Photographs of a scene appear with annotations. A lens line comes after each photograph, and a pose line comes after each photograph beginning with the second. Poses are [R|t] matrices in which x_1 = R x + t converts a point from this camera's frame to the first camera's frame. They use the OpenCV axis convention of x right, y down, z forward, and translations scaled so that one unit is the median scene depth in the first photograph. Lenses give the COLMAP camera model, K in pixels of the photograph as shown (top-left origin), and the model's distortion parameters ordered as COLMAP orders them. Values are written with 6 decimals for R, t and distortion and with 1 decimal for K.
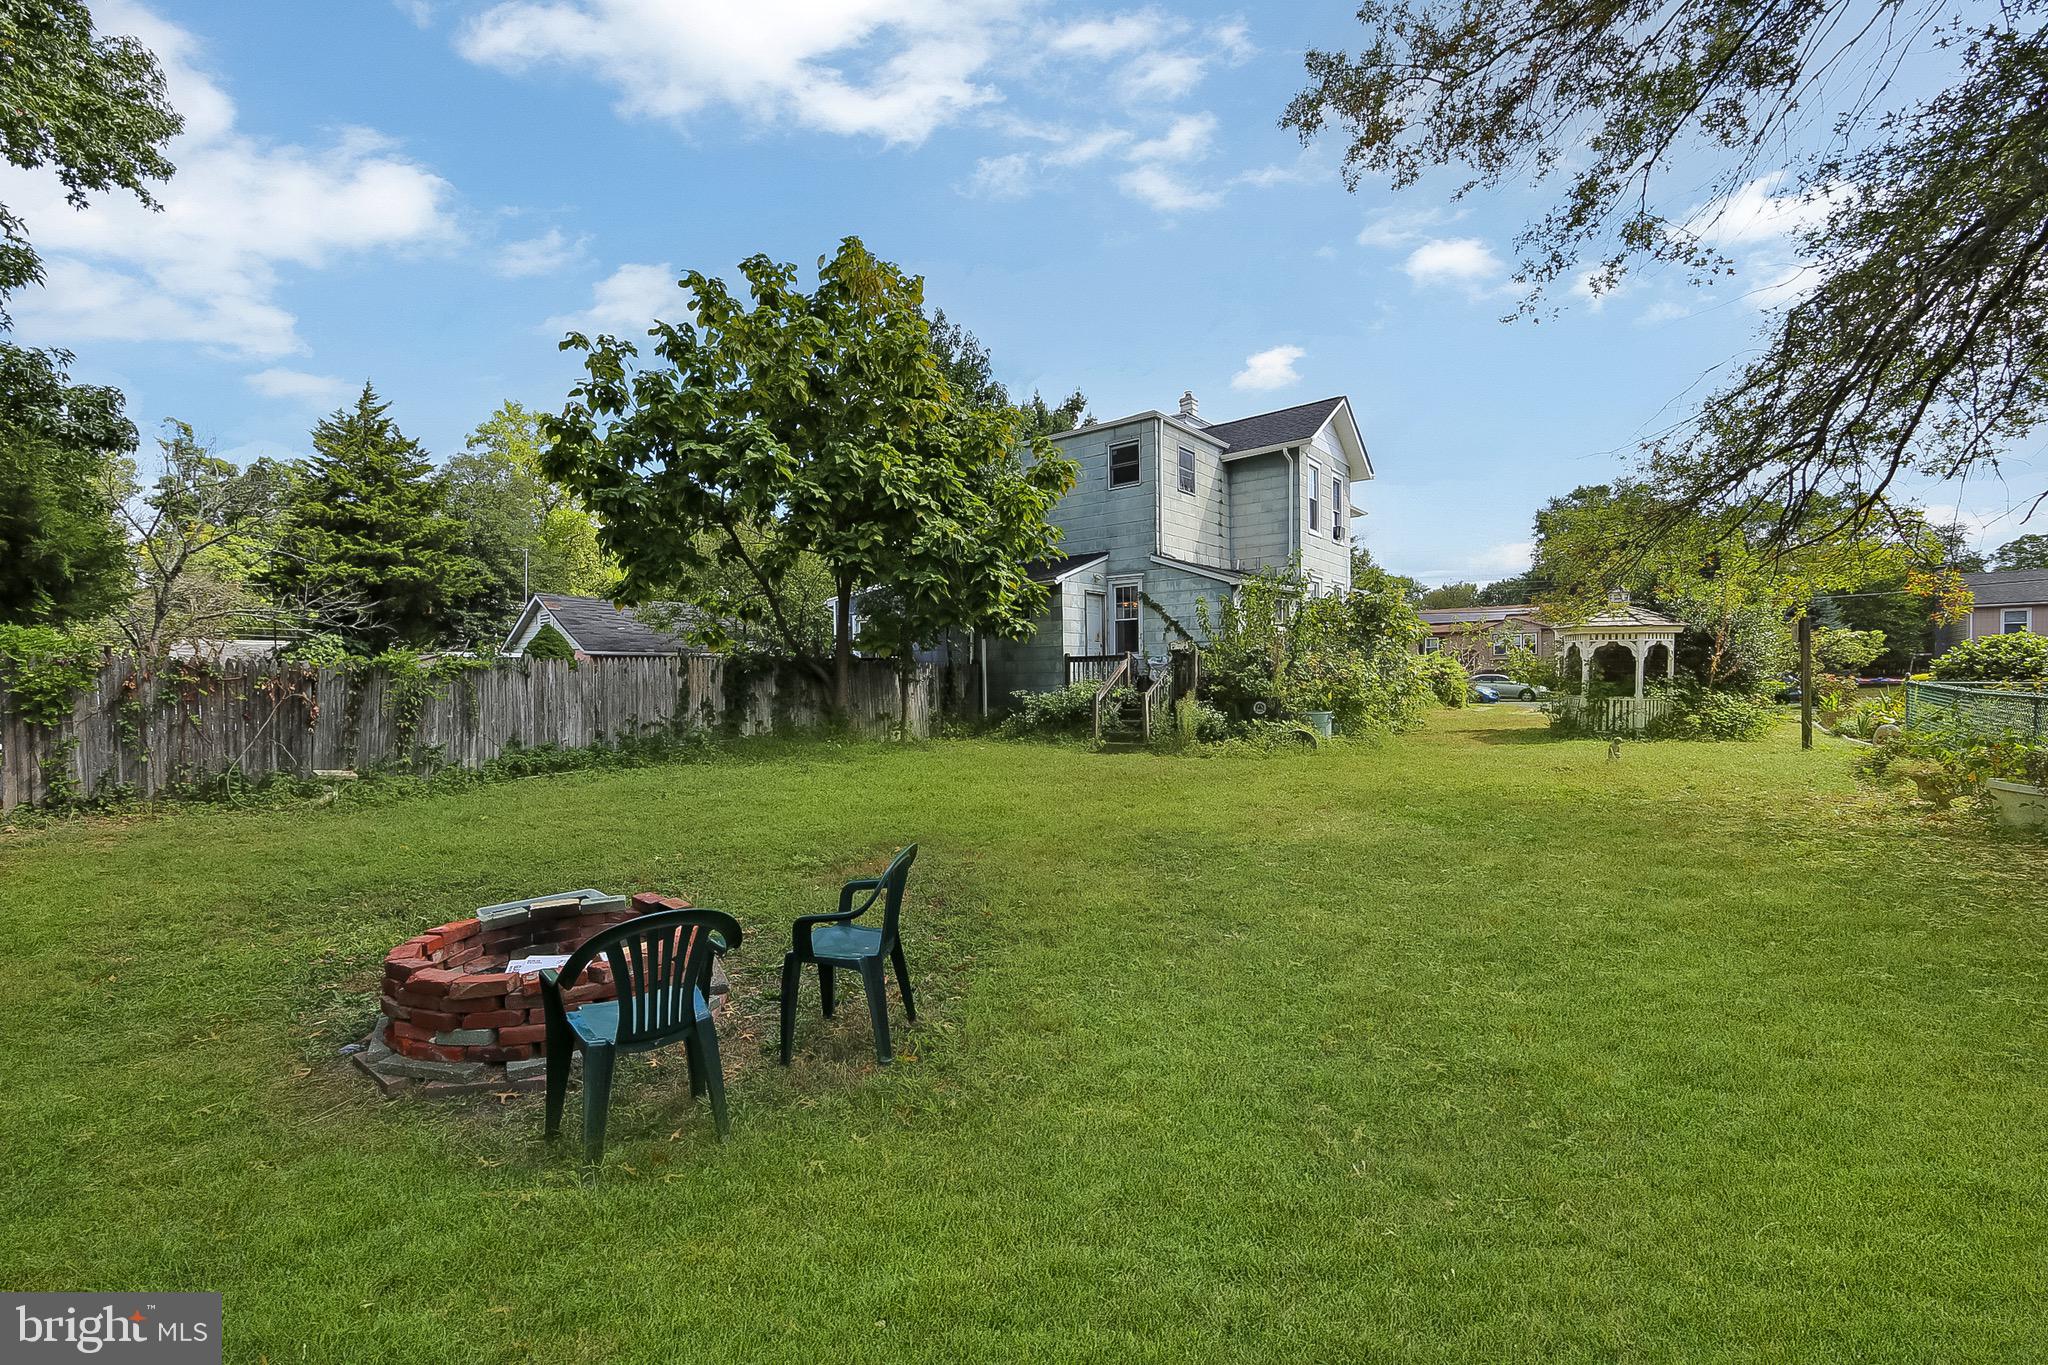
lens RADIAL K [[820.7, 0, 1025.1], [0, 820.7, 692.9], [0, 0, 1]] dist [-0.011561, 0.002507]
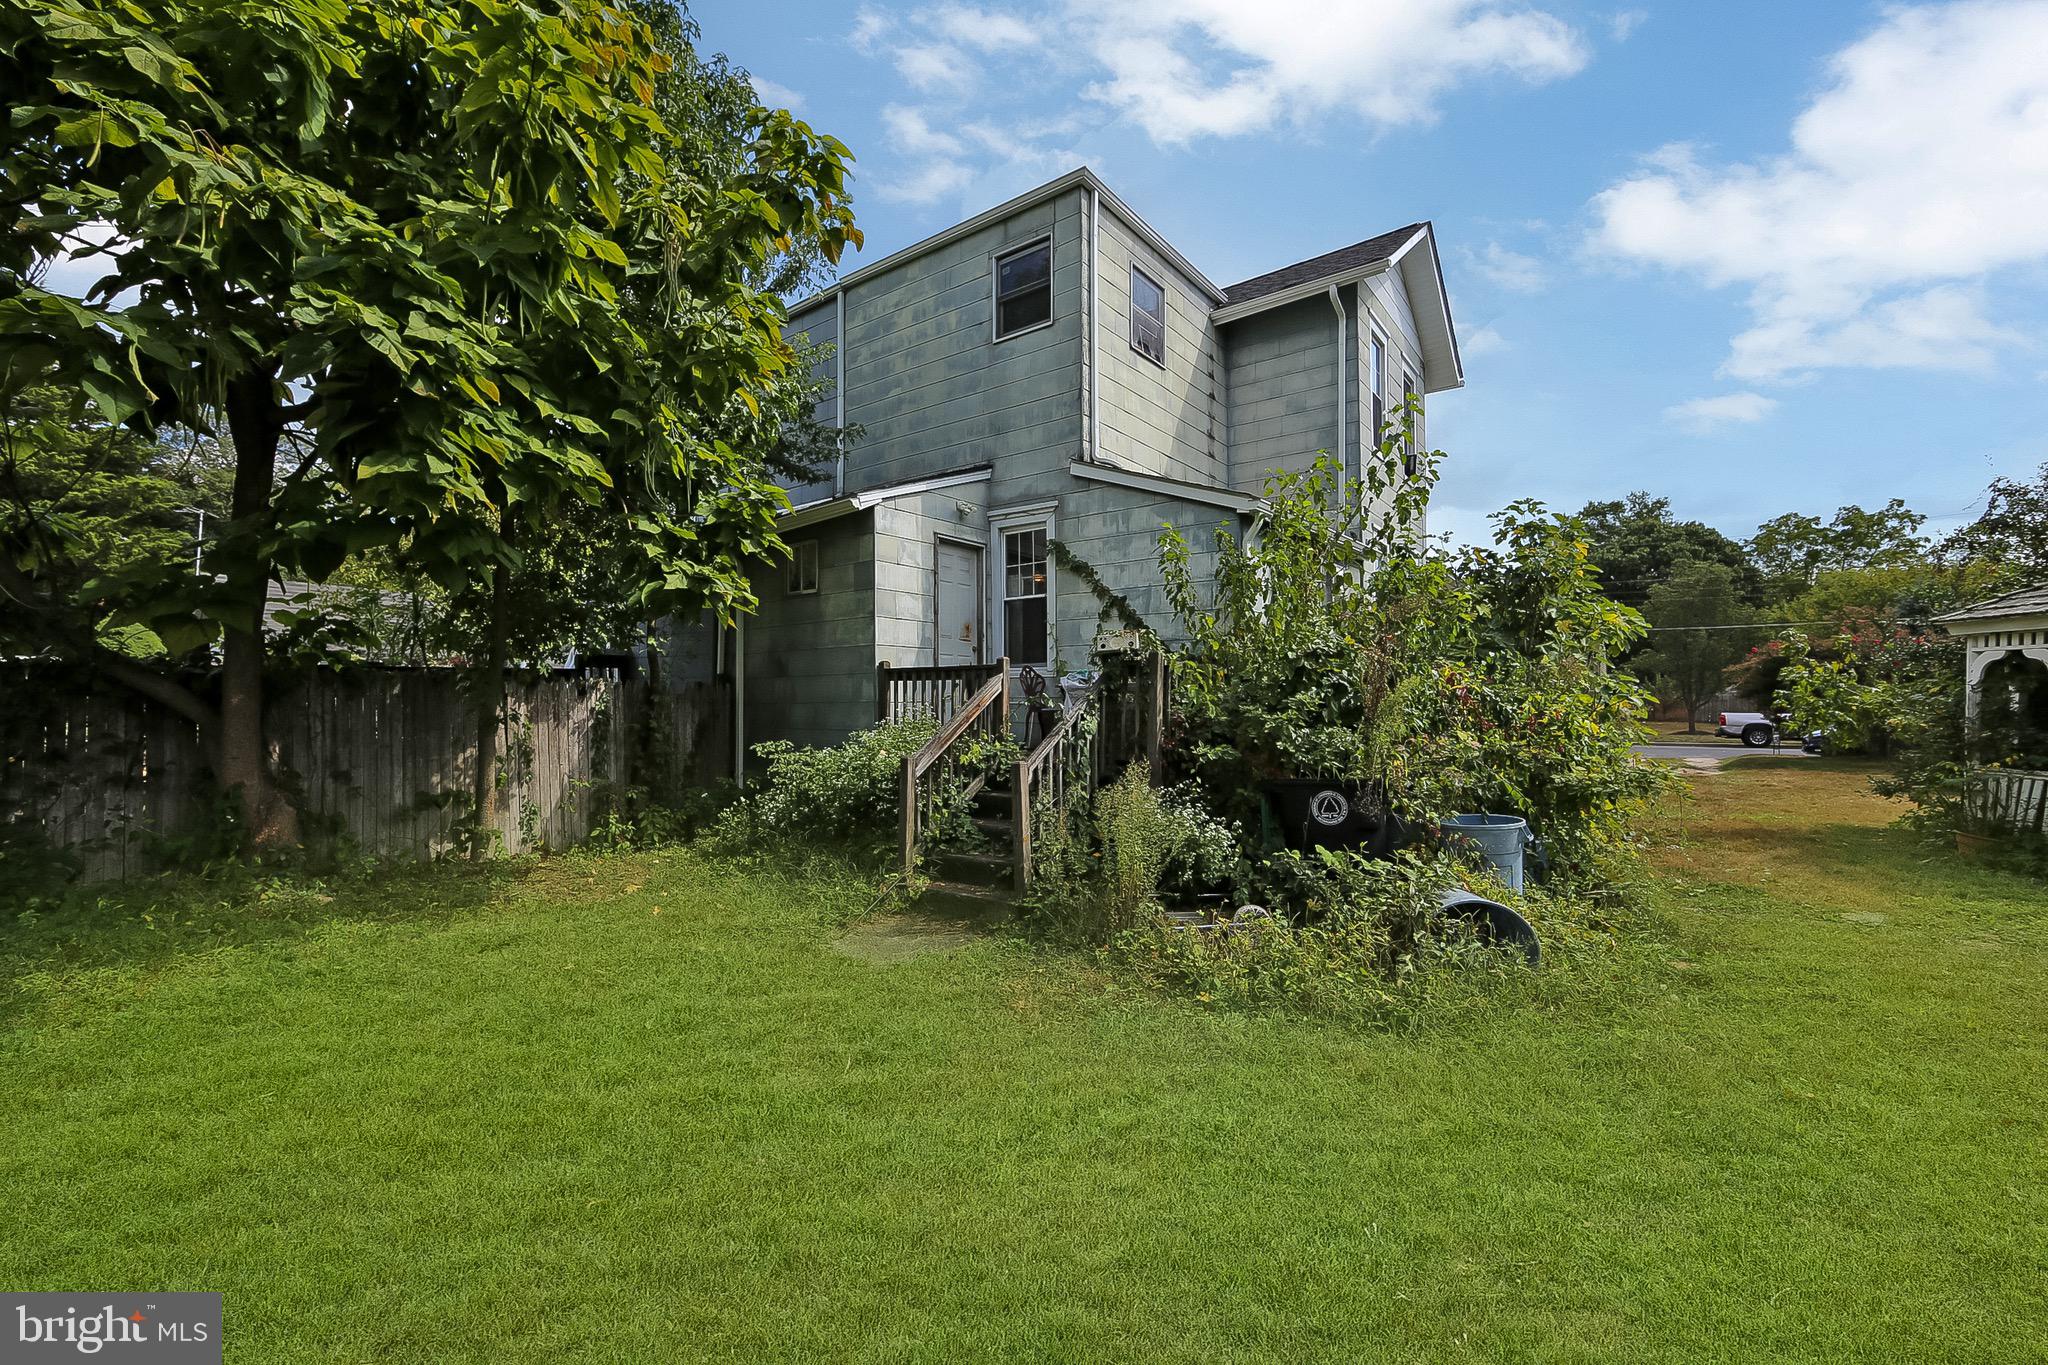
lens RADIAL K [[820.7, 0, 1015.5], [0, 820.7, 670.7], [0, 0, 1]] dist [-0.011561, 0.002507]
pose [[0.999880, 0.011937, 0.009823, 0.117475], [-0.011349, 0.998254, -0.057961, -0.016685], [-0.010498, 0.057843, 0.998271, 0.524912]]
